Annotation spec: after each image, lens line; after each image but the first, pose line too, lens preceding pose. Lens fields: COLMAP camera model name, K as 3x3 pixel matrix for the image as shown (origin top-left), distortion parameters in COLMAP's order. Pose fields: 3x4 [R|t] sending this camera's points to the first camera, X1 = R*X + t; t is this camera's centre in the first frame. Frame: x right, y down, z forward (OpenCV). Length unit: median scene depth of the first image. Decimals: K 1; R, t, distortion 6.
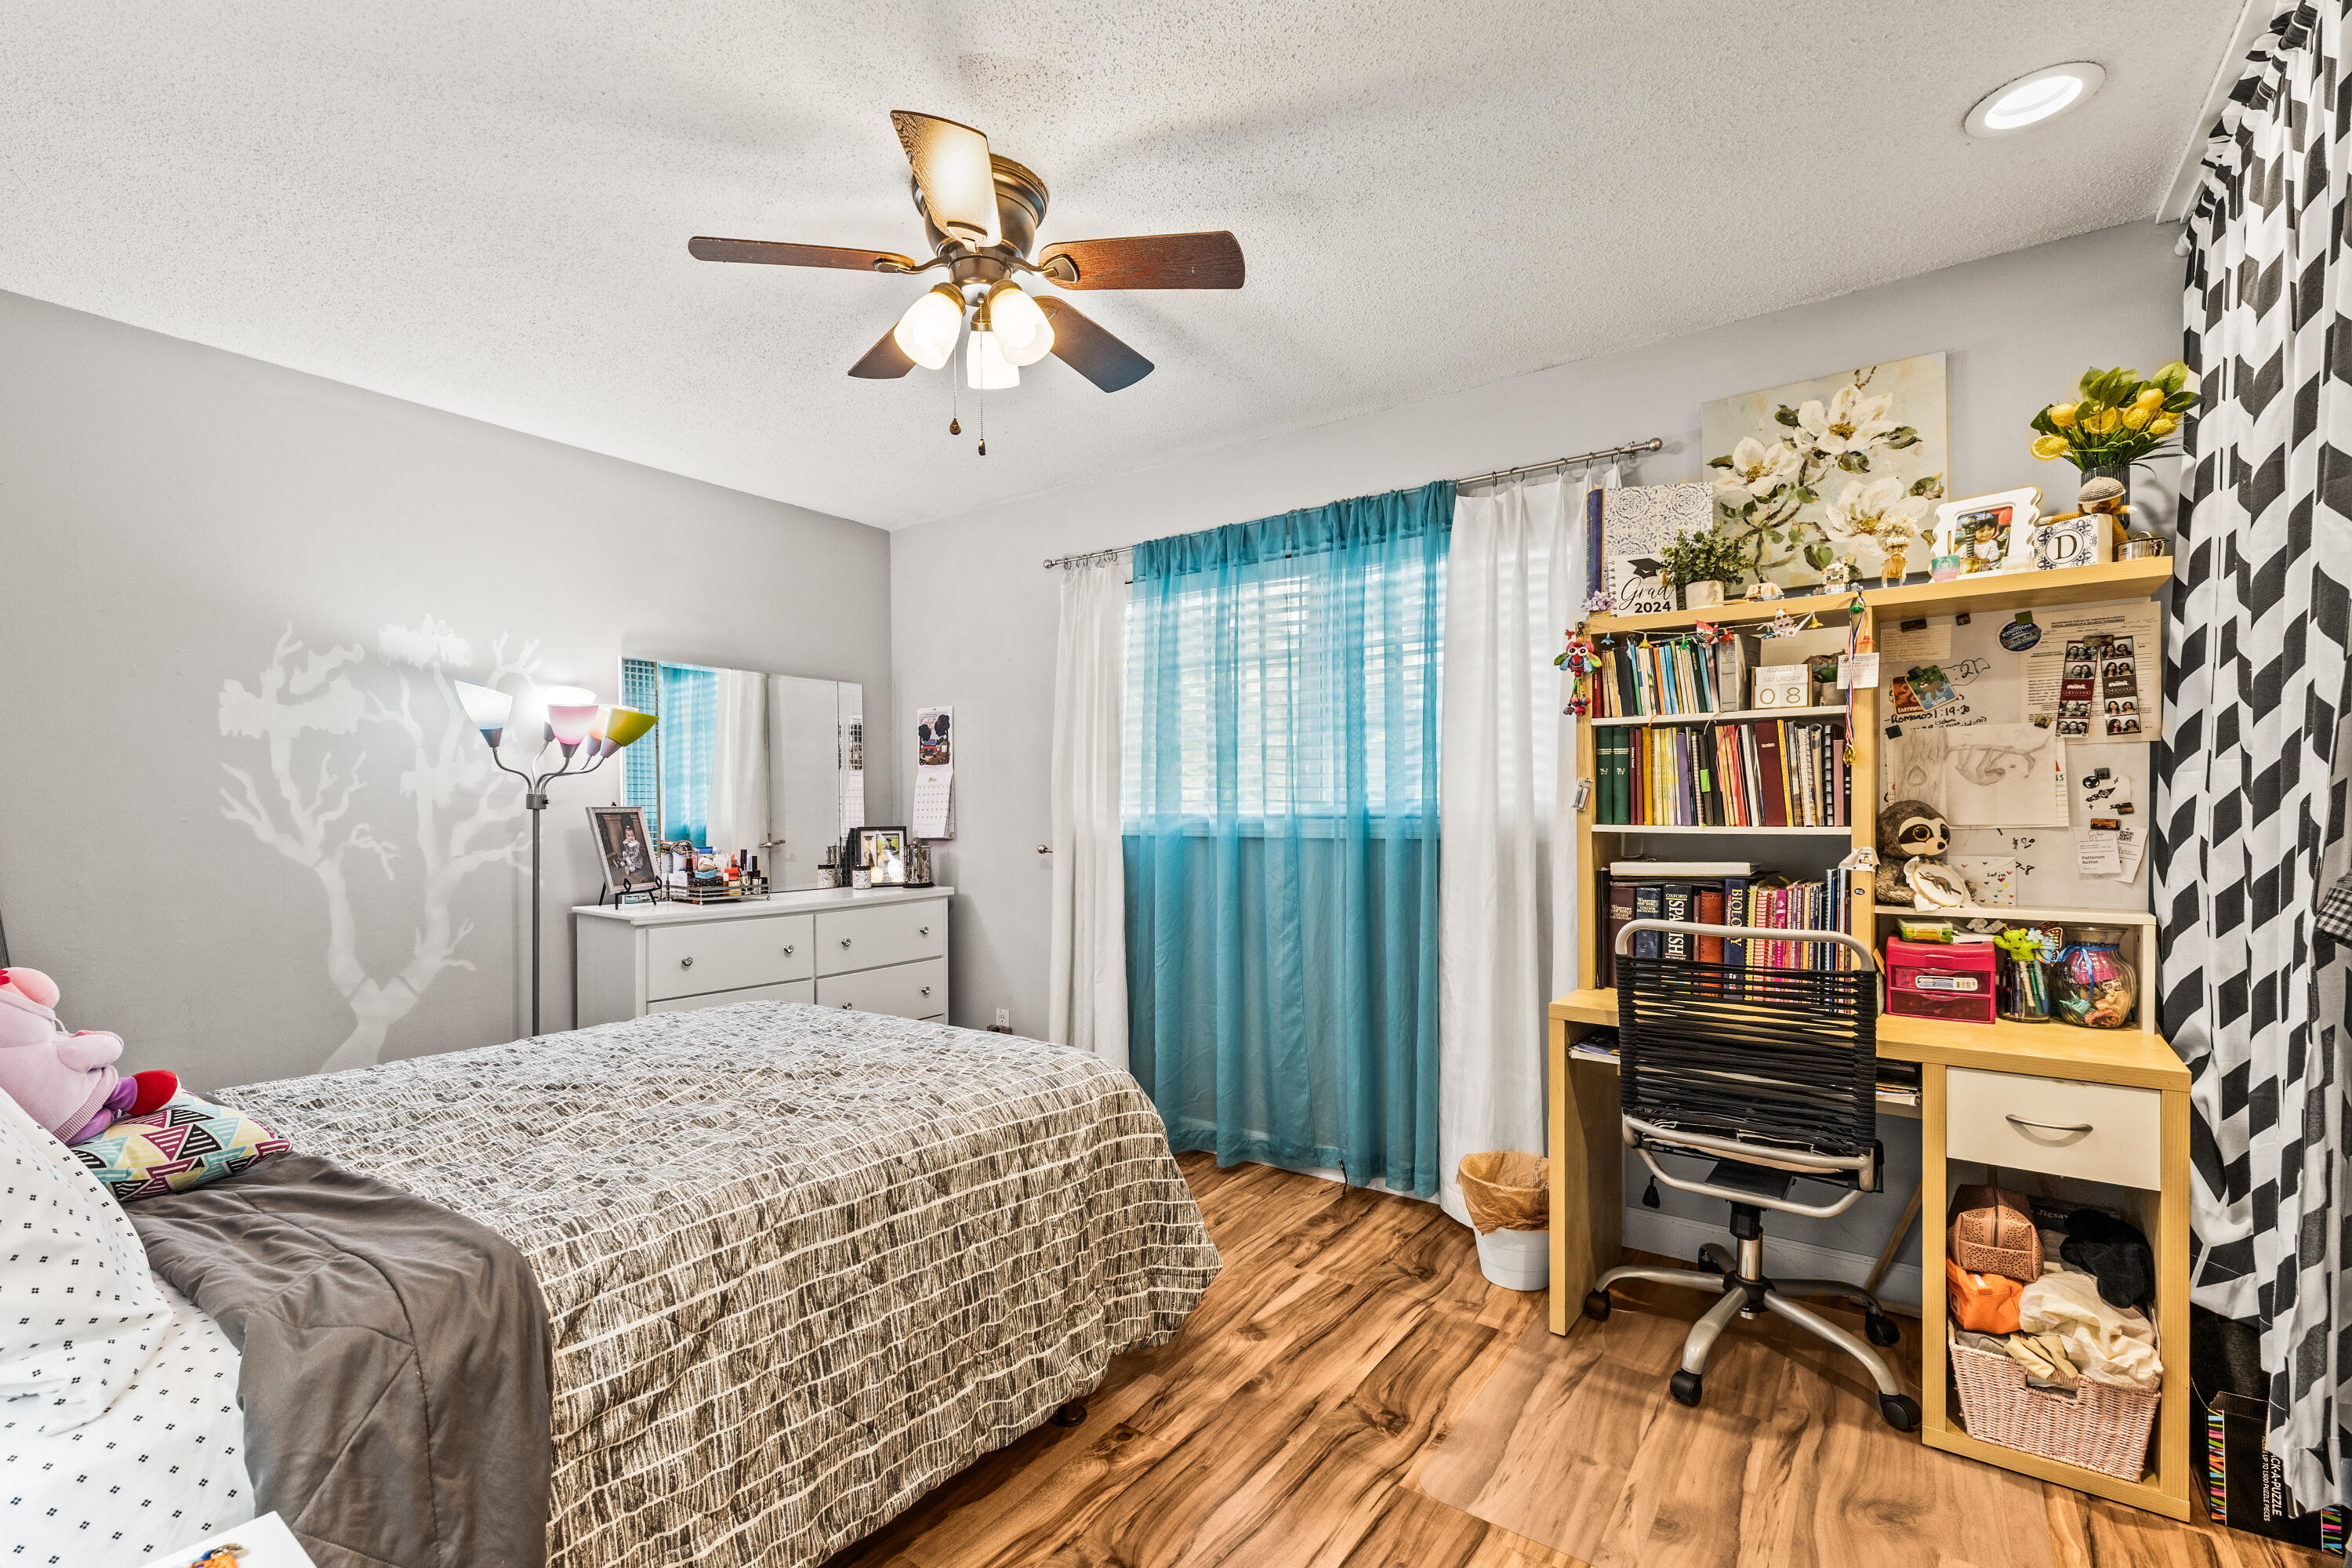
lens RADIAL K [[1016.2, 0, 1172.4], [0, 1016.2, 797.1], [0, 0, 1]] dist [-0.000555, 0.000180]
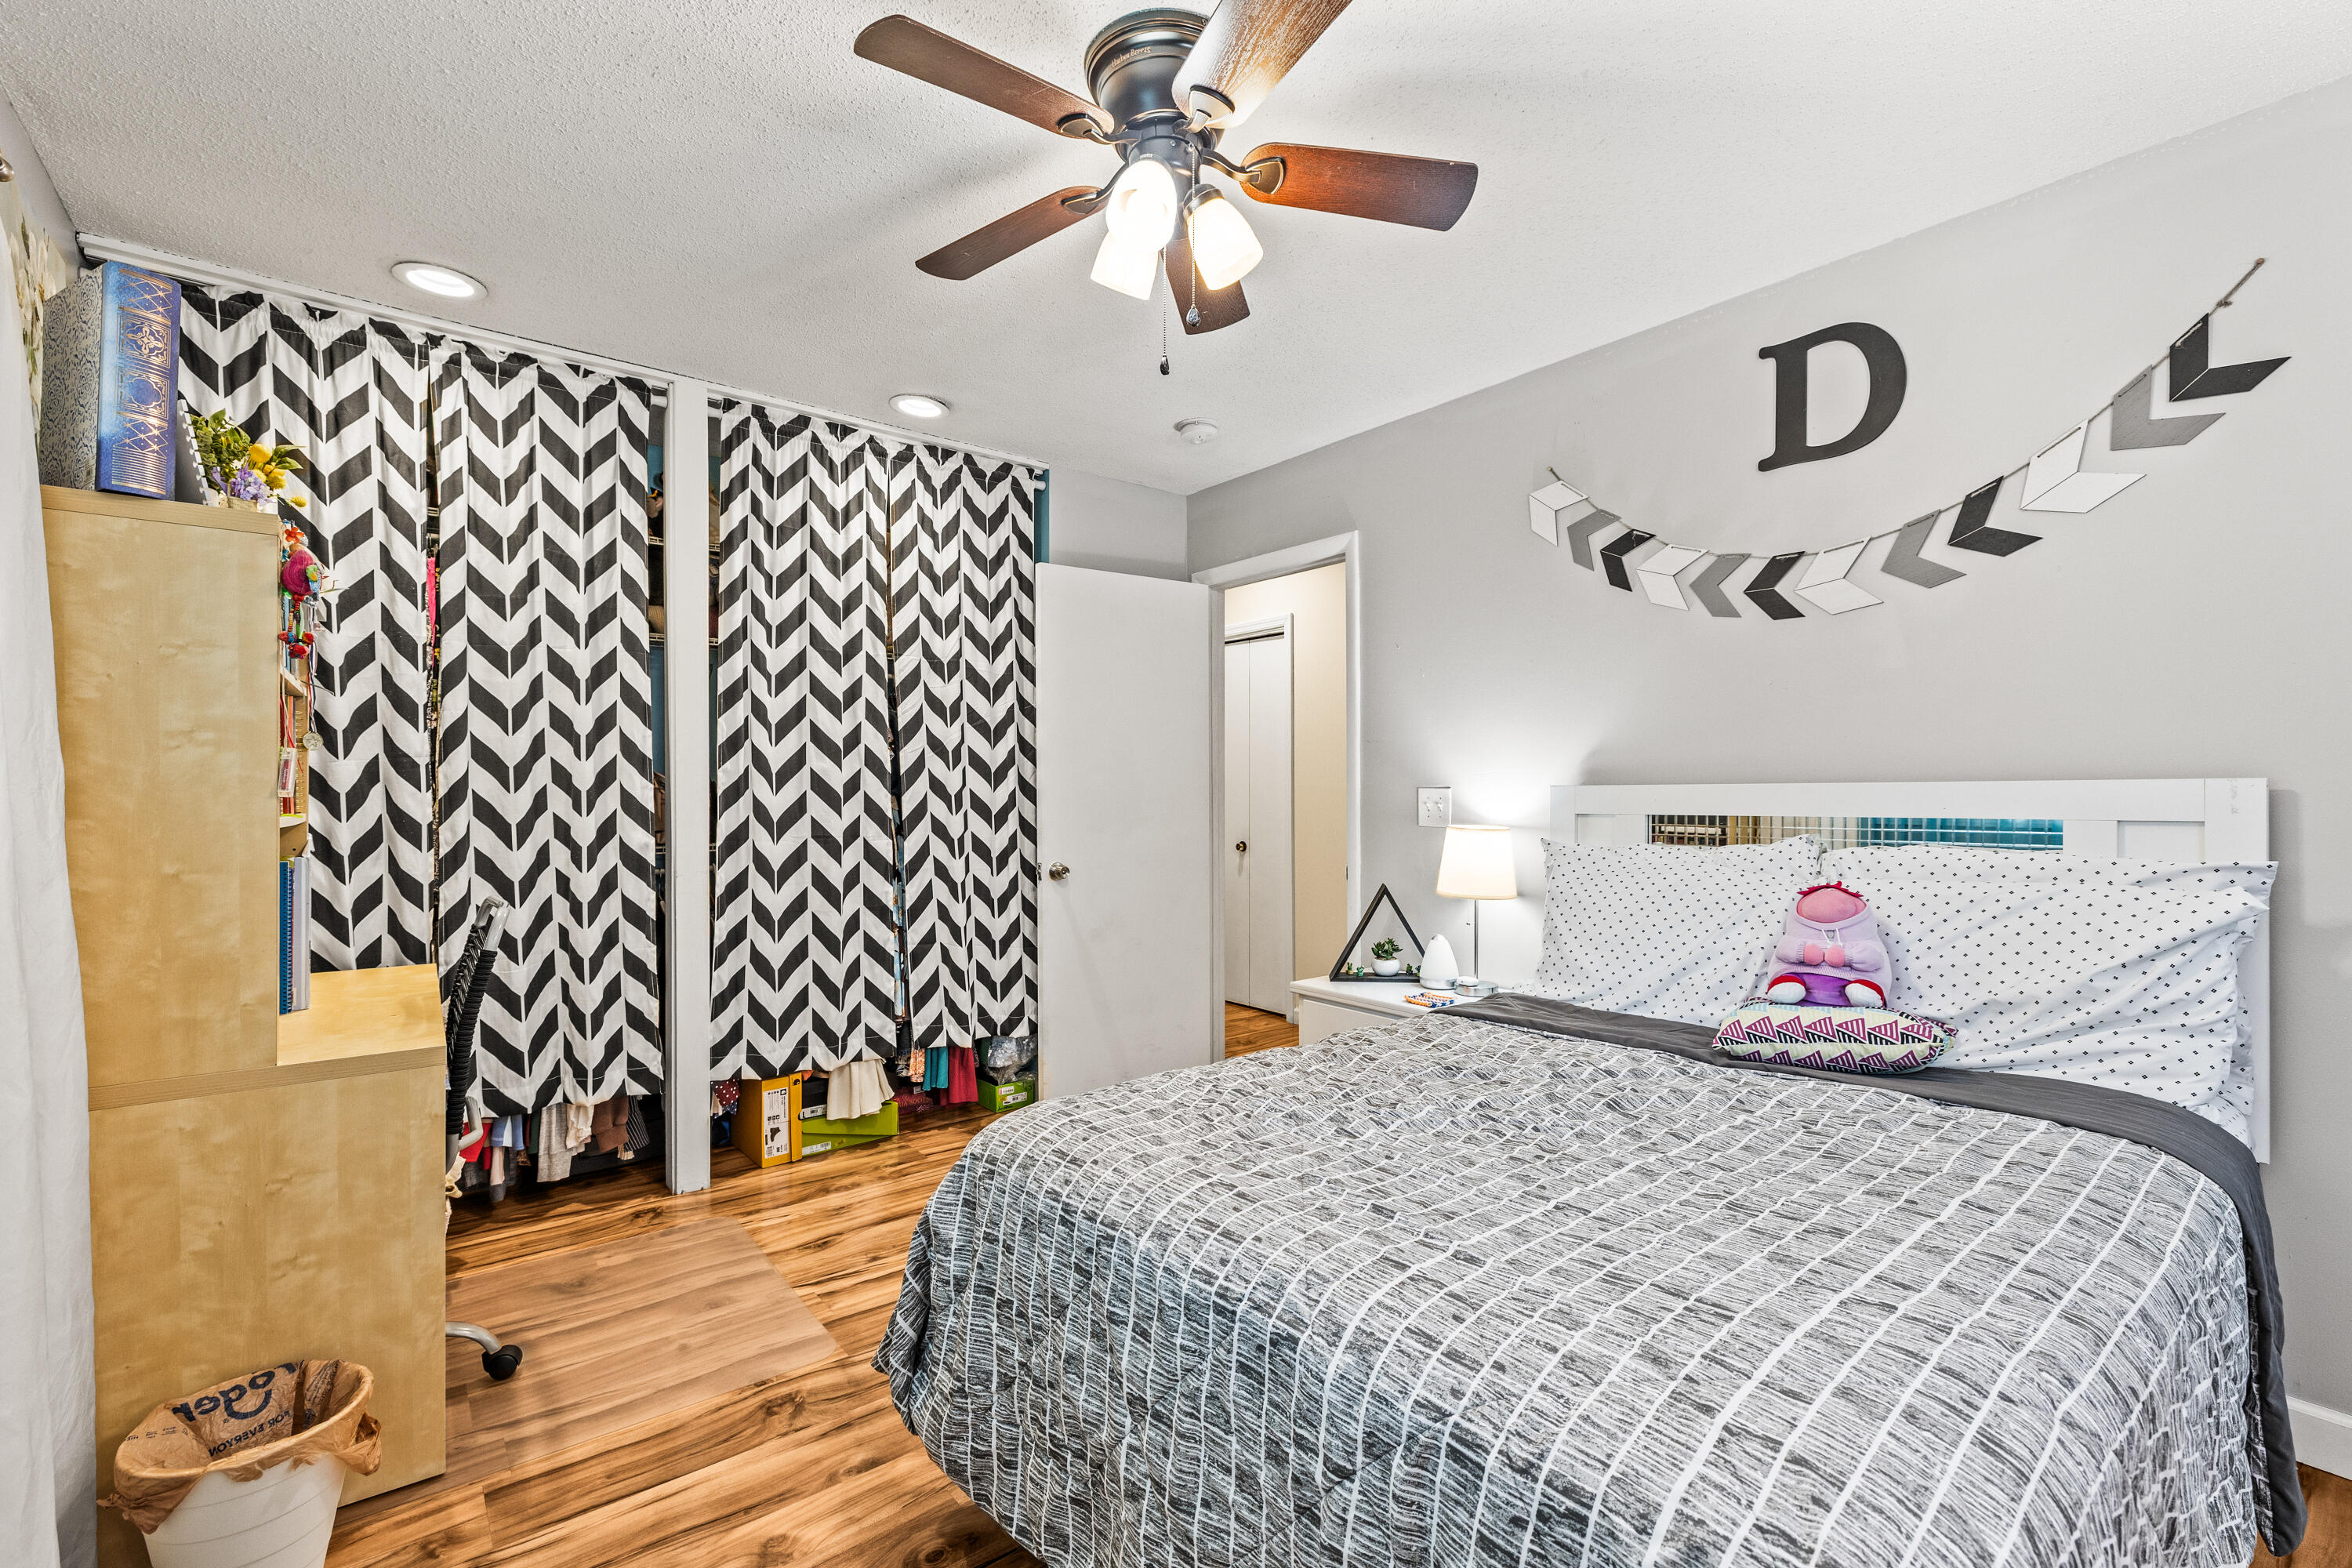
lens RADIAL K [[993.8, 0, 1168.4], [0, 993.8, 768.1], [0, 0, 1]] dist [-0.000904, 0.000264]
pose [[-0.960005, 0.011021, 0.279765, -0.424943], [0.002831, 0.999556, -0.029660, 0.019449], [-0.279968, -0.027682, -0.959610, 1.824270]]
